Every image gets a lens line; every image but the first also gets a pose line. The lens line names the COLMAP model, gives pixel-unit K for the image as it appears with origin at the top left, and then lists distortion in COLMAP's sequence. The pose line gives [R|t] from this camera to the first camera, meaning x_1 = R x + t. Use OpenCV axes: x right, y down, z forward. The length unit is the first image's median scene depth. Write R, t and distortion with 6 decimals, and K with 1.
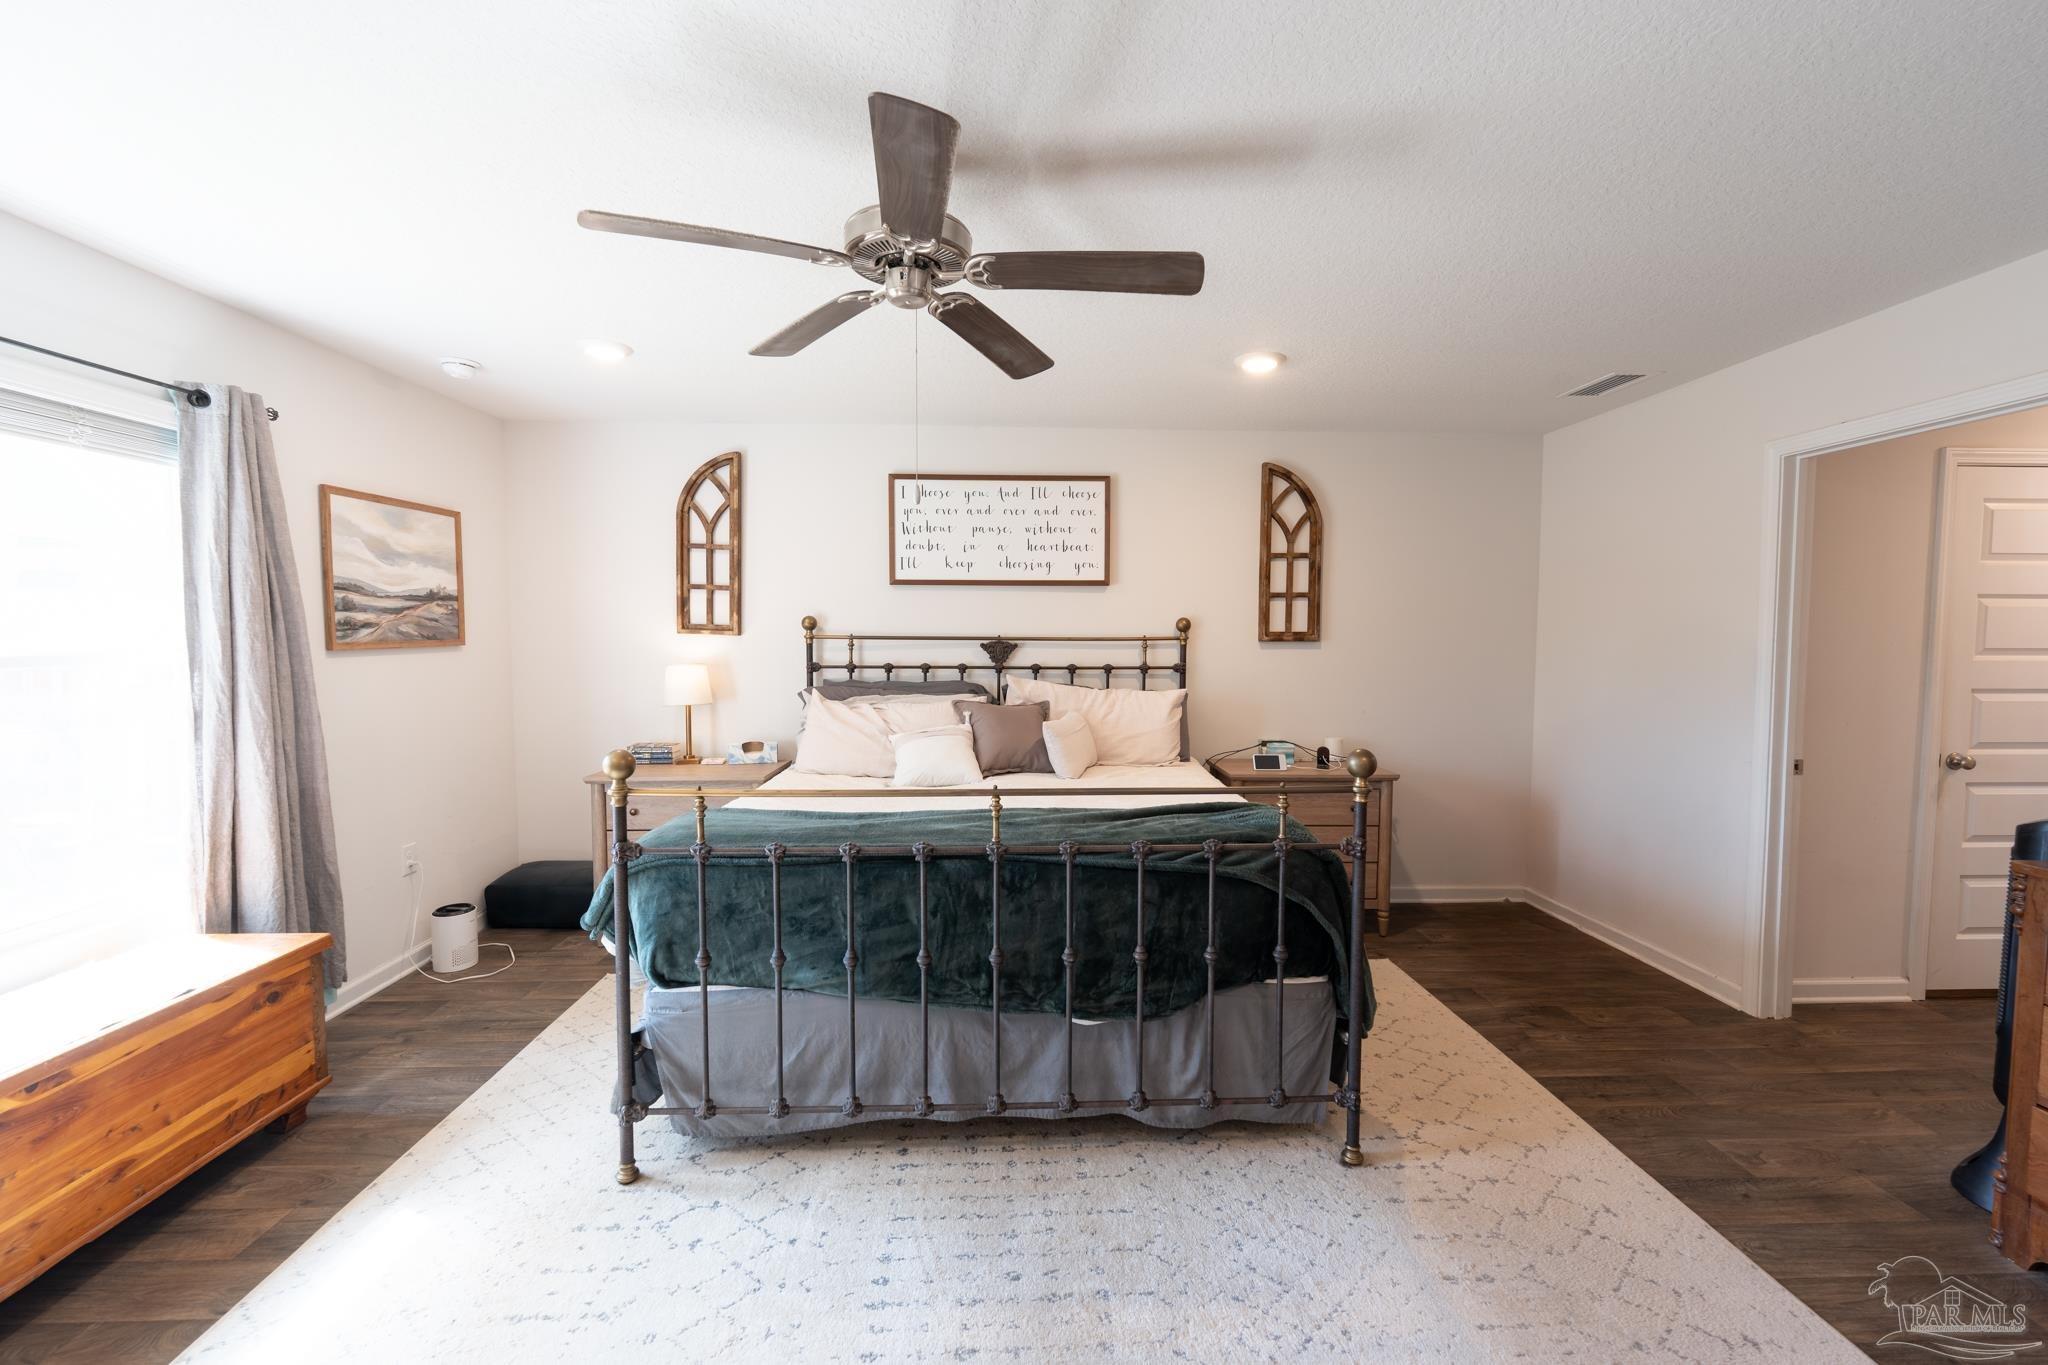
lens RADIAL K [[829.1, 0, 1031.3], [0, 829.1, 676.9], [0, 0, 1]] dist [-0.001514, -0.000364]
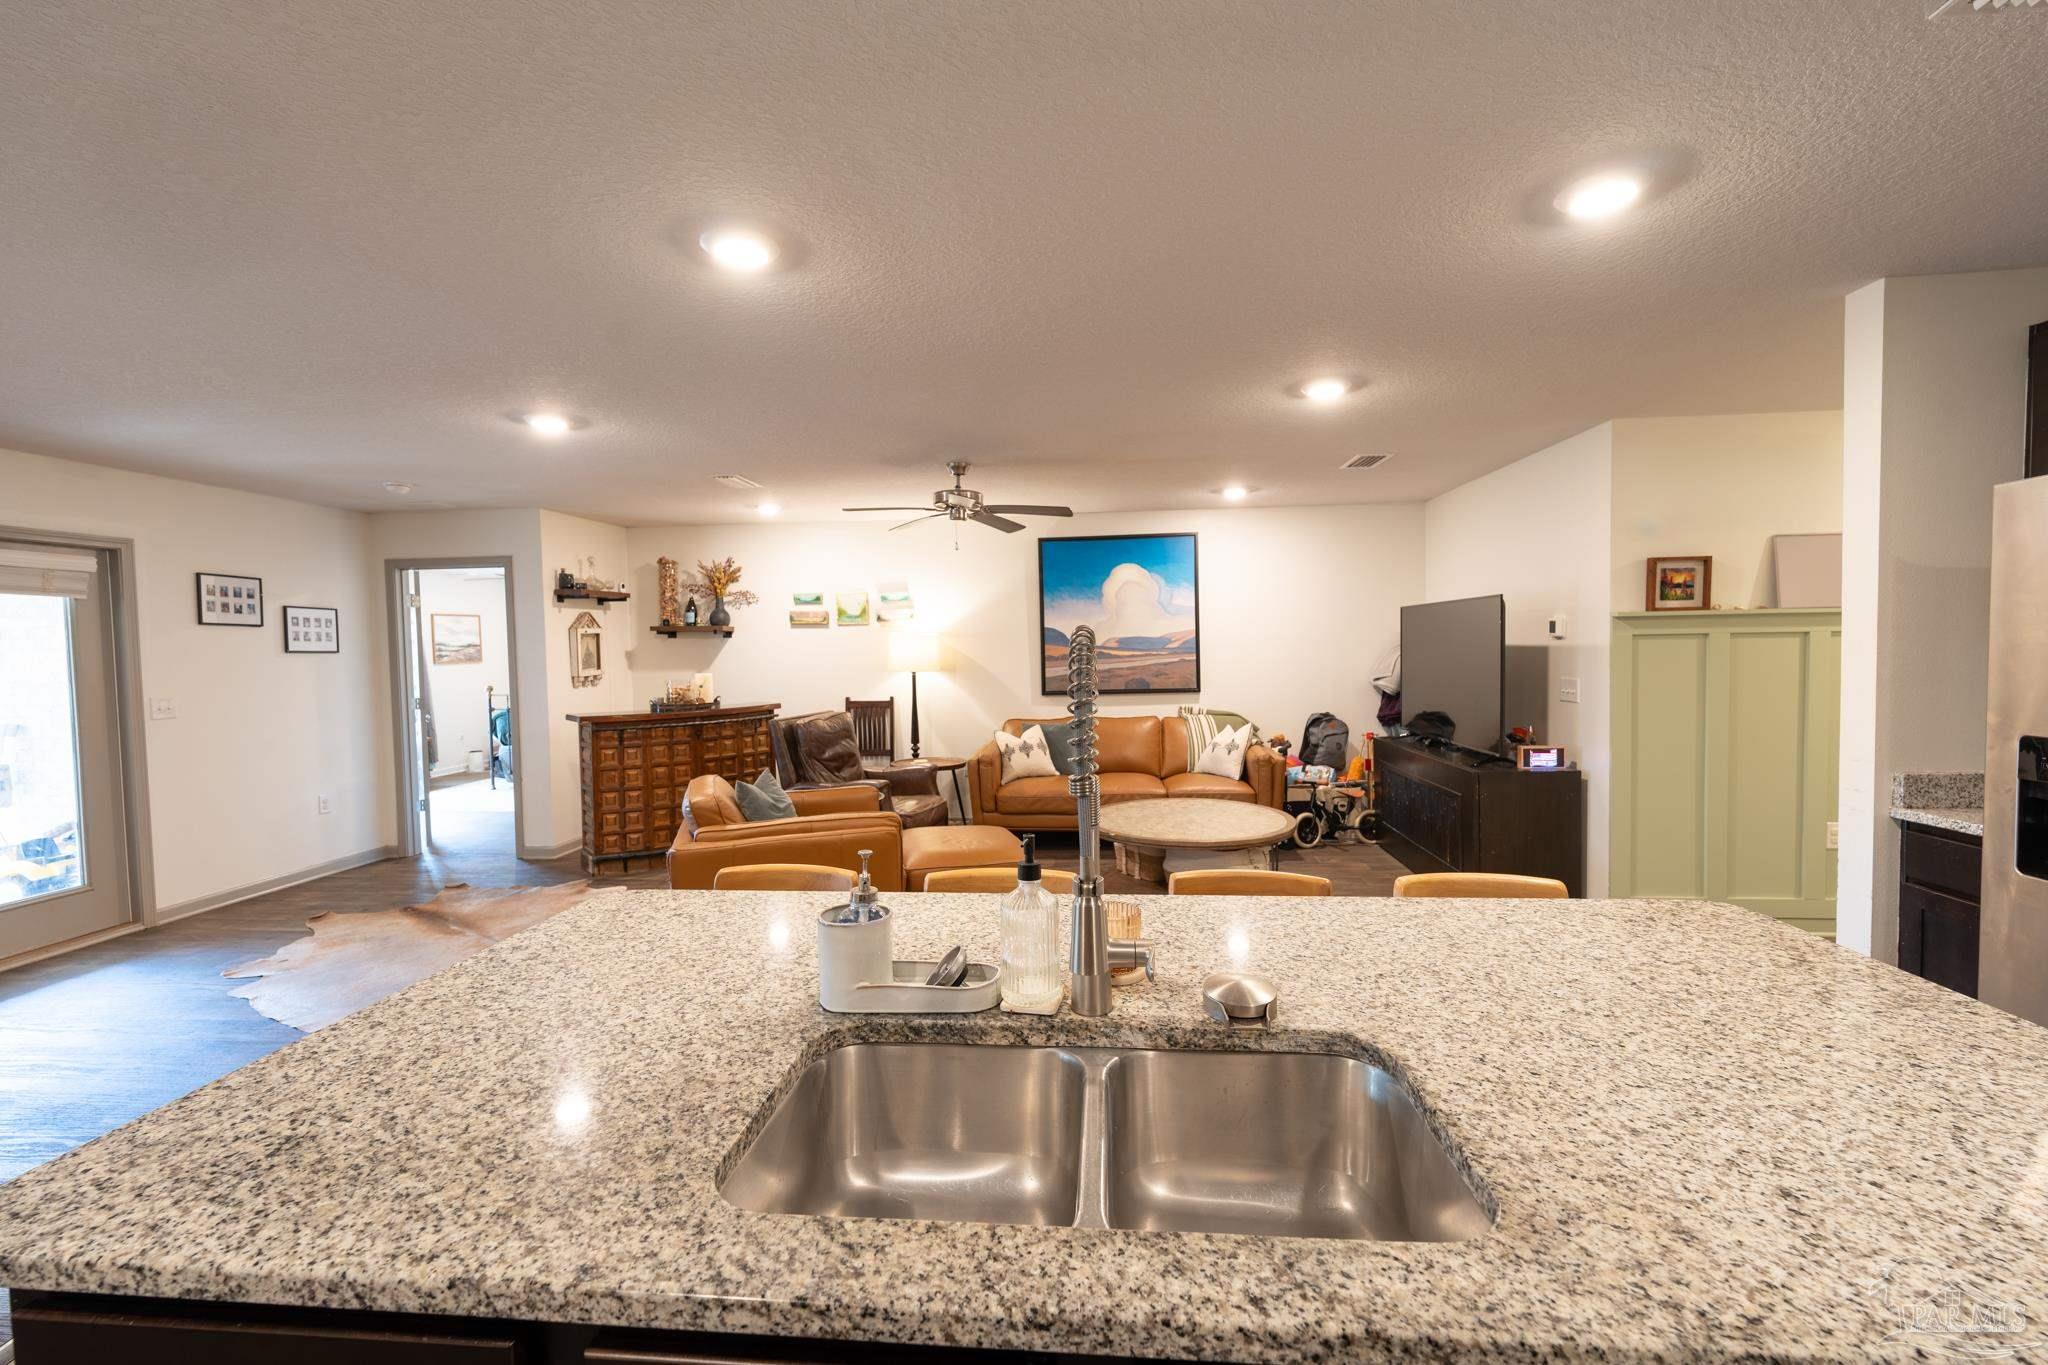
lens RADIAL K [[824.4, 0, 1032.1], [0, 824.4, 681.7], [0, 0, 1]] dist [-0.001280, -0.000381]
pose [[0.991993, -0.016692, -0.125183, 1.630558], [0.015466, 0.999823, -0.010756, 0.093794], [0.125340, 0.008733, 0.992075, -1.656240]]
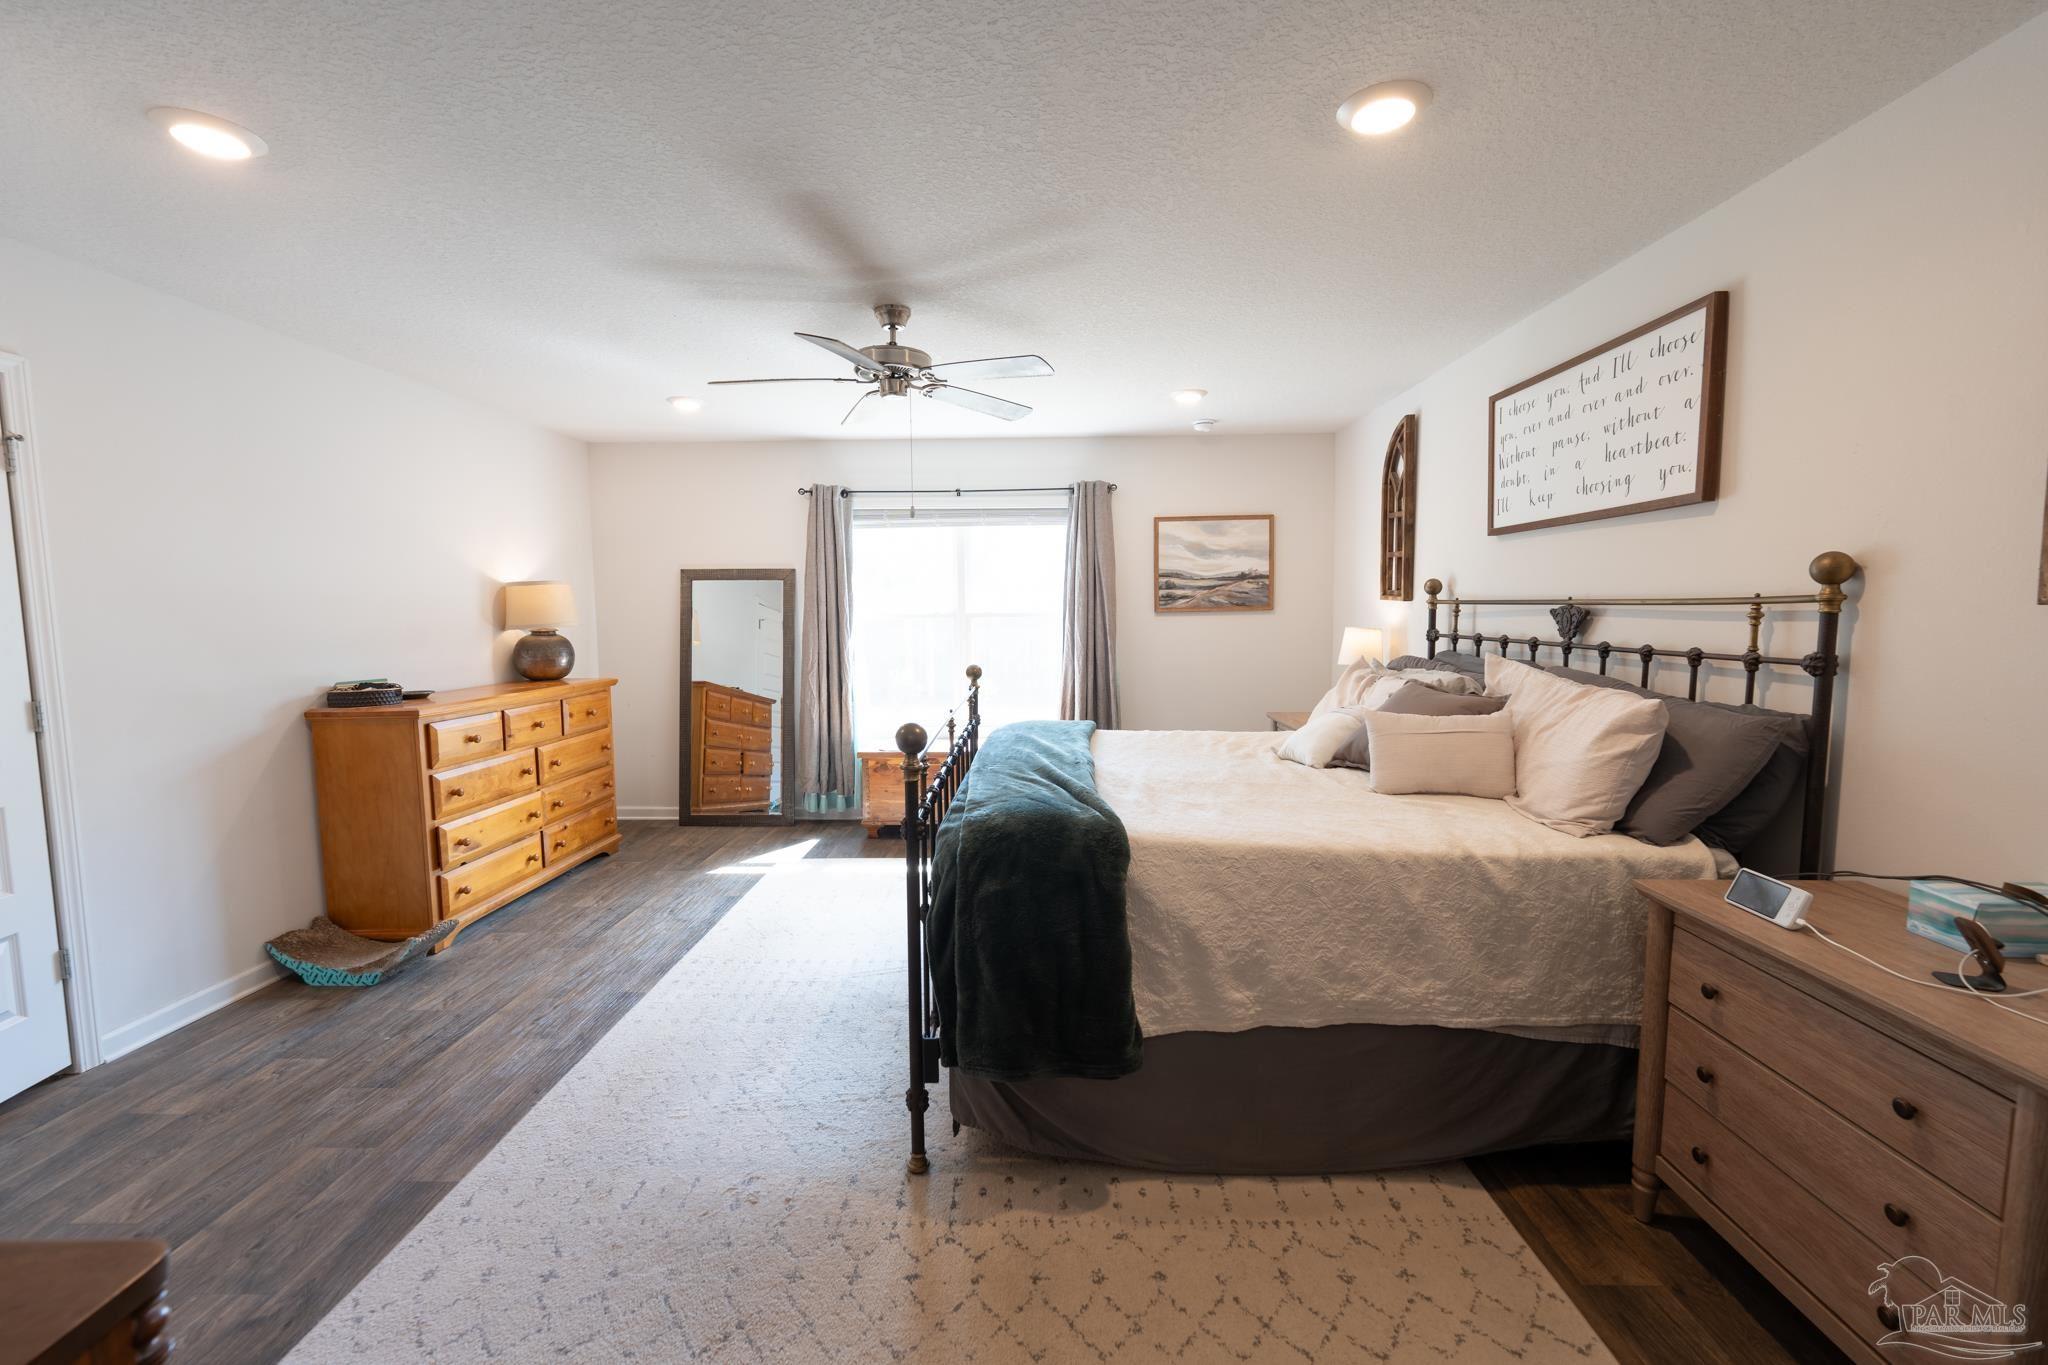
lens RADIAL K [[820.6, 0, 1029.0], [0, 820.6, 675.5], [0, 0, 1]] dist [0.000230, -0.000308]
pose [[-0.052155, 0.080880, -0.995358, 0.782043], [-0.045228, 0.995501, 0.083261, -0.027026], [0.997614, 0.049361, -0.048262, 0.715555]]
